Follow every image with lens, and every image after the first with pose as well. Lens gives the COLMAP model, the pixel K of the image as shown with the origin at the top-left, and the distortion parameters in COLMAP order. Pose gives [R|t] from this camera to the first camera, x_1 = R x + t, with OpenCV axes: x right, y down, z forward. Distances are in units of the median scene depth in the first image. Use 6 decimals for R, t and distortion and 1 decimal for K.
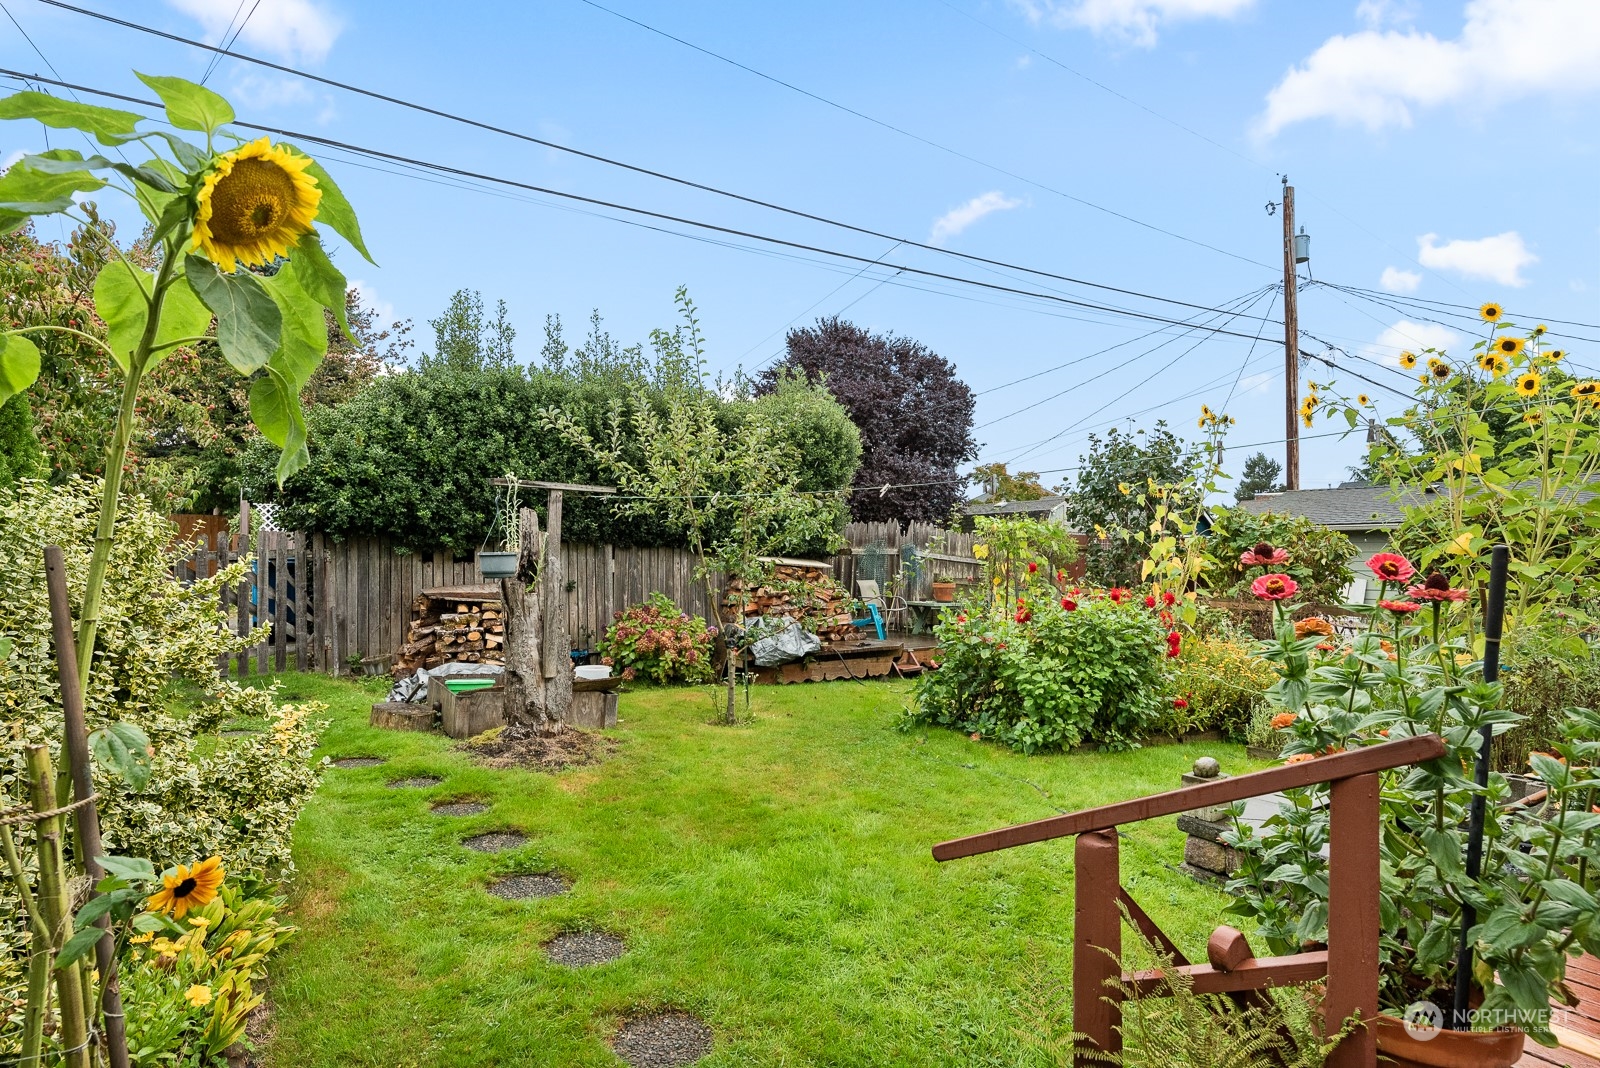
lens RADIAL K [[802.0, 0, 774.4], [0, 802.0, 549.5], [0, 0, 1]] dist [0.004641, -0.004339]
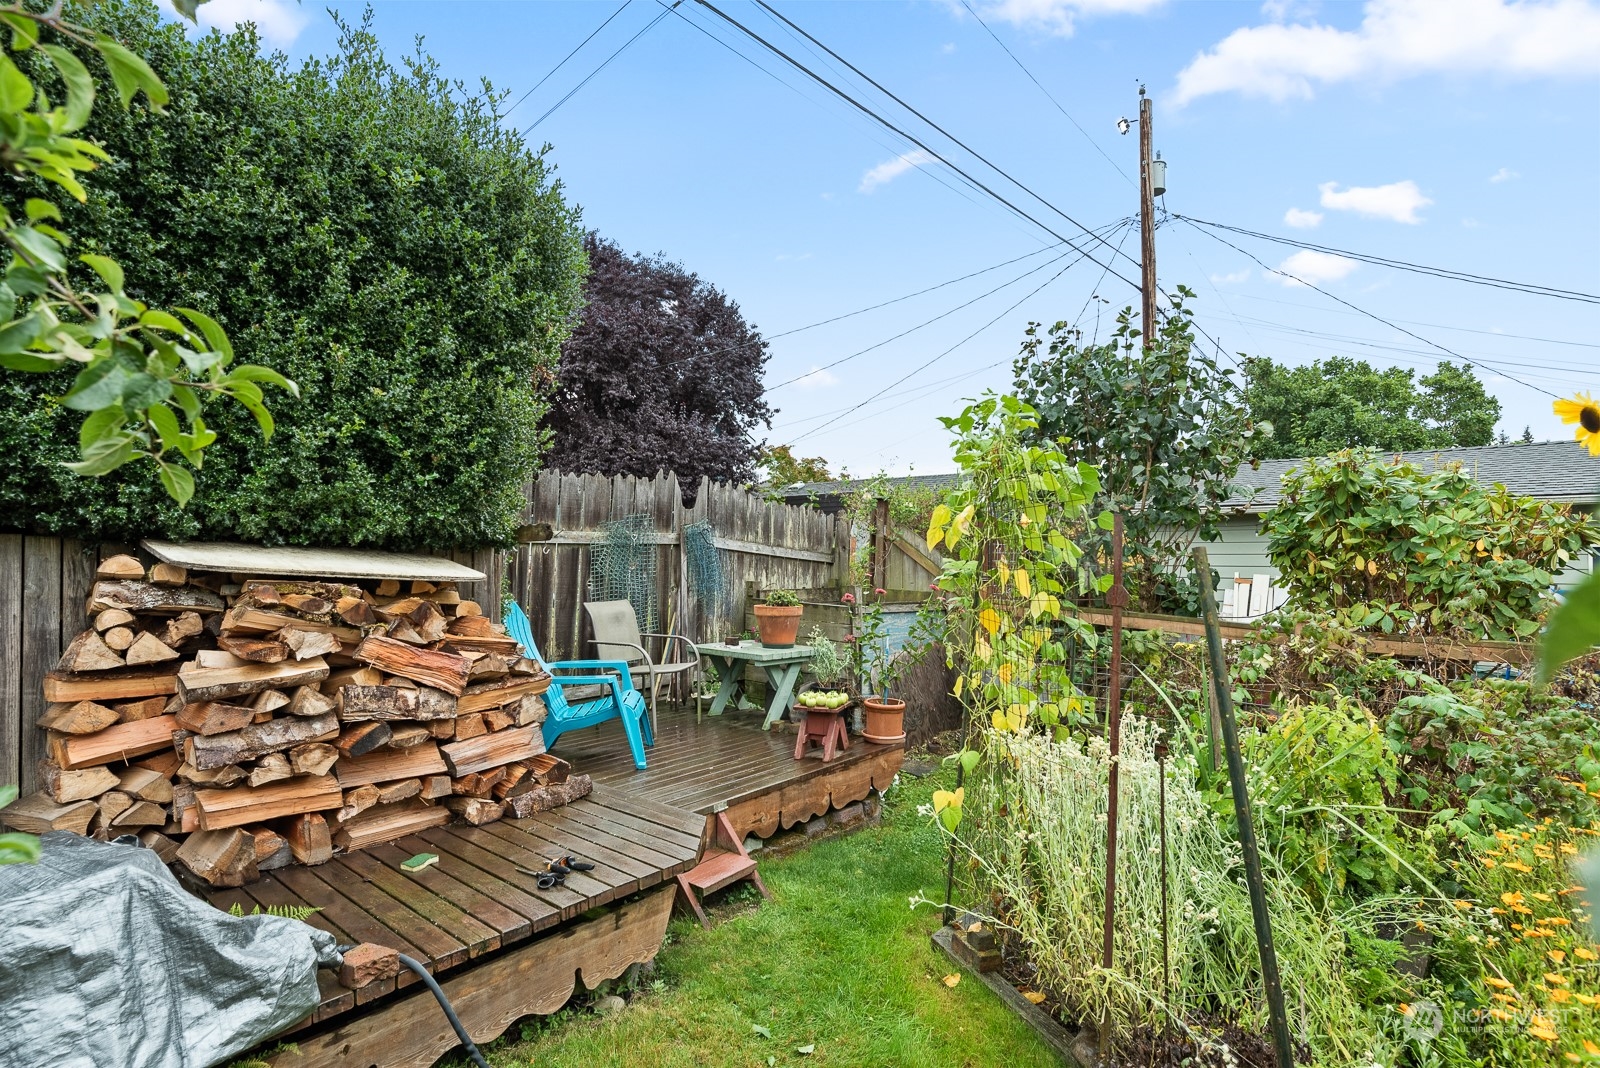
lens RADIAL K [[802.0, 0, 796.7], [0, 802.0, 542.9], [0, 0, 1]] dist [0.004641, -0.004339]
pose [[0.951483, 0.000478, 0.307701, 0.092925], [0.000092, 0.999998, -0.001835, 0.007834], [-0.307702, 0.001775, 0.951481, 0.653188]]
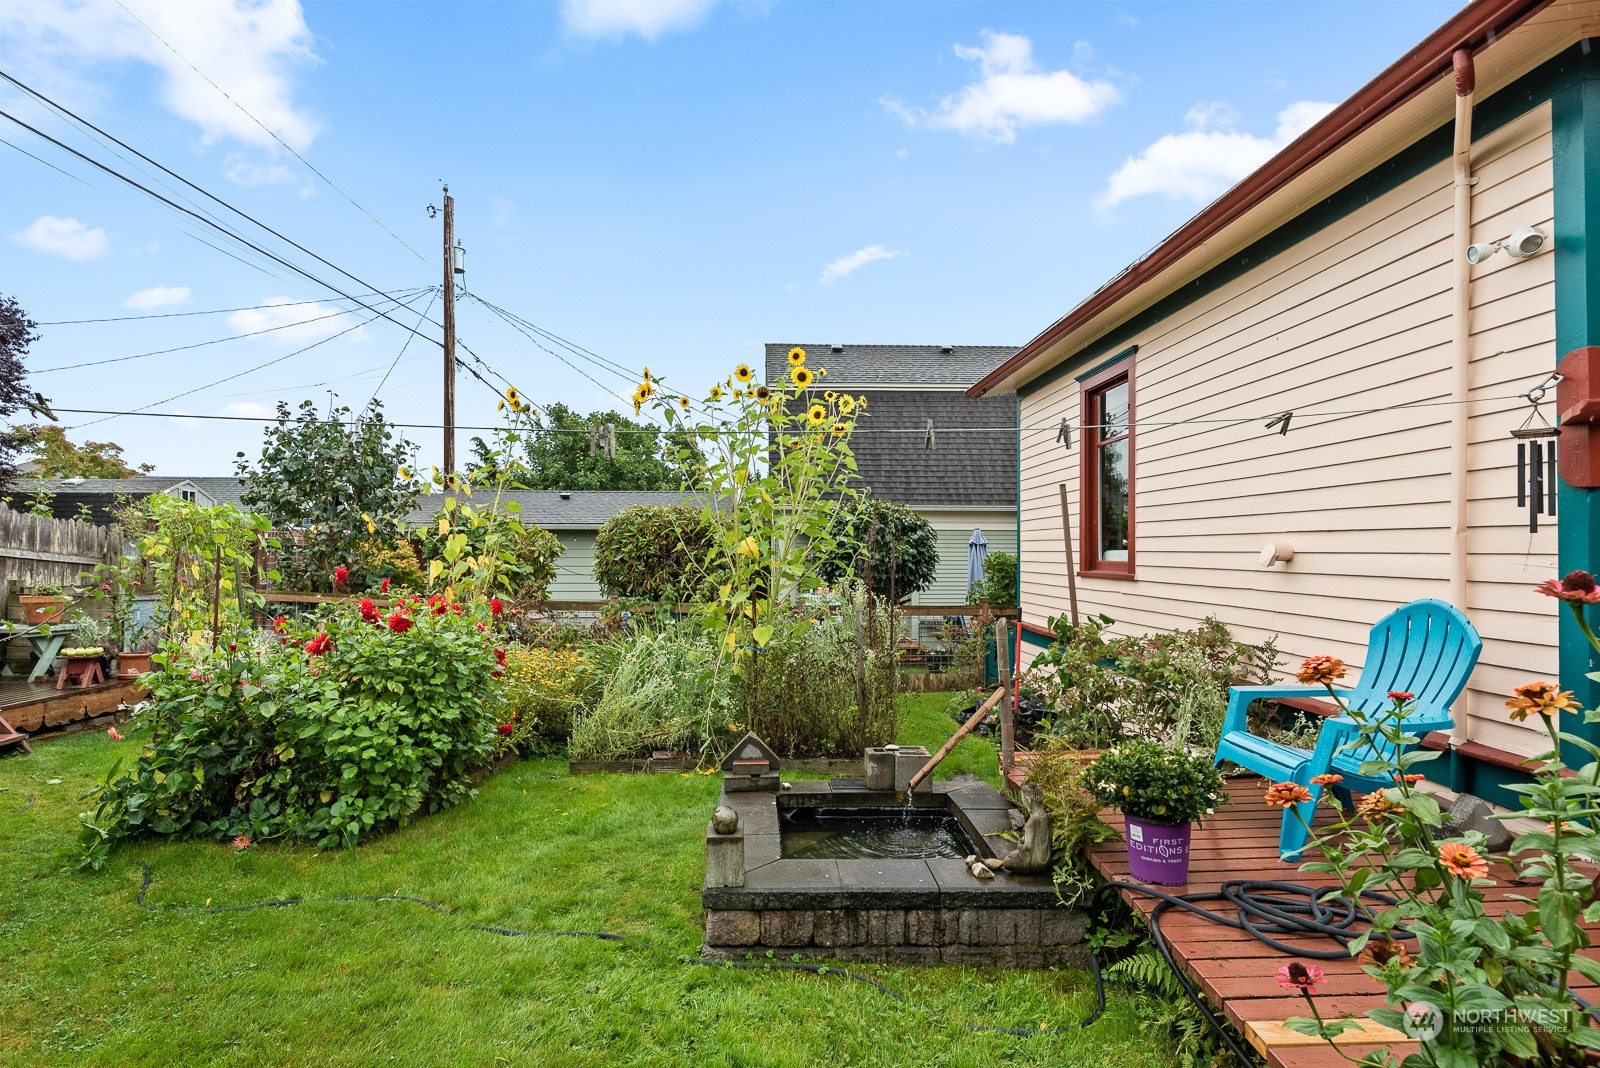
lens RADIAL K [[802.0, 0, 790.0], [0, 802.0, 542.1], [0, 0, 1]] dist [0.004641, -0.004339]
pose [[0.507553, 0.012644, 0.861528, -0.047808], [-0.009900, 0.999912, -0.008842, -0.001565], [-0.861564, -0.004041, 0.507633, 0.182745]]
